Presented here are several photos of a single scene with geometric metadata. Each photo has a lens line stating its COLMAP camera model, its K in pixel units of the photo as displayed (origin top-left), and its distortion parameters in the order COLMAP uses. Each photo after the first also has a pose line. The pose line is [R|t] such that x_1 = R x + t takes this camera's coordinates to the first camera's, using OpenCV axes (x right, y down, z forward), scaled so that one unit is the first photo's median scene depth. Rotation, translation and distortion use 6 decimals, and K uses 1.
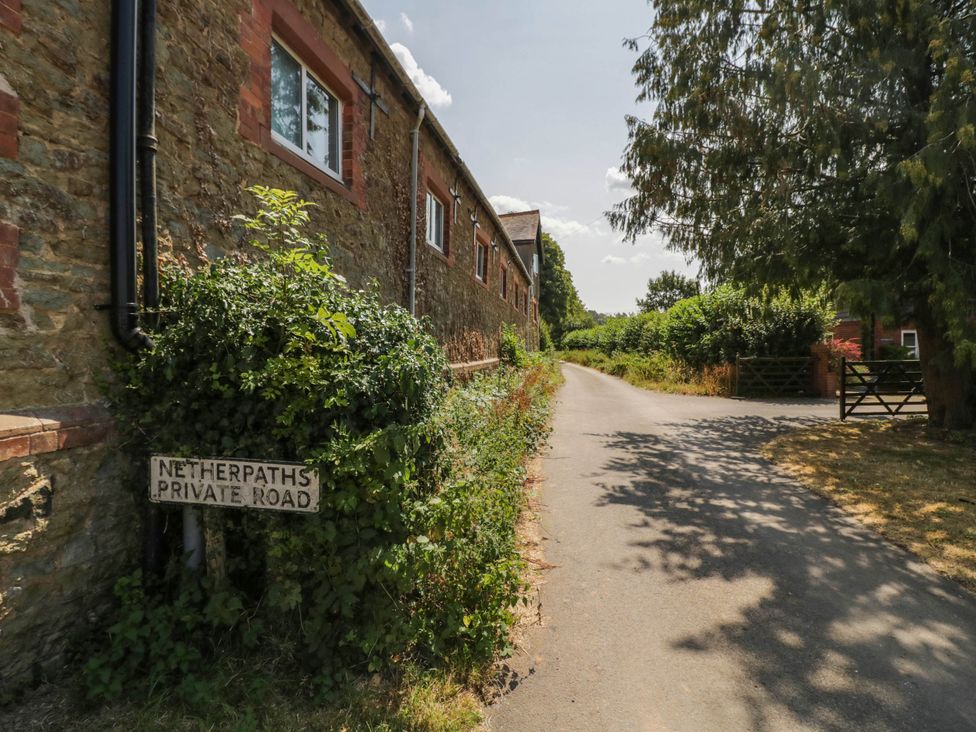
lens RADIAL K [[508.1, 0, 488.0], [0, 508.1, 366.0], [0, 0, 1]] dist [0.002037, -0.014985]
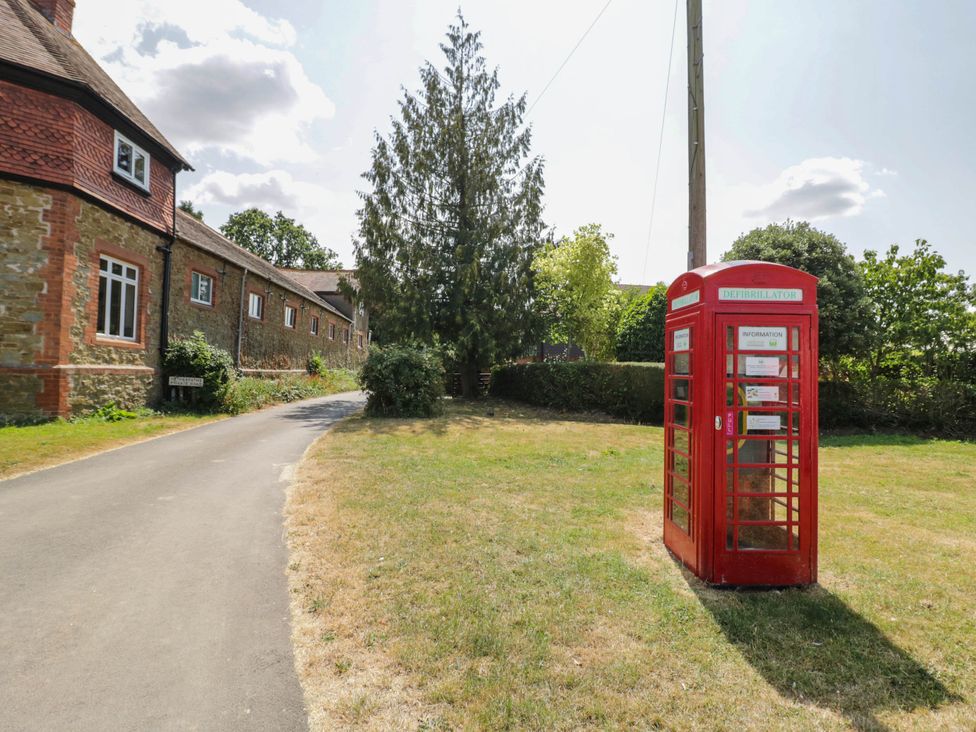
lens RADIAL K [[508.1, 0, 488.0], [0, 508.1, 366.0], [0, 0, 1]] dist [0.002037, -0.014985]
pose [[0.974774, 0.030770, 0.221064, 0.995719], [-0.020660, 0.998638, -0.047902, 0.171620], [-0.222237, 0.042127, 0.974082, -3.449588]]
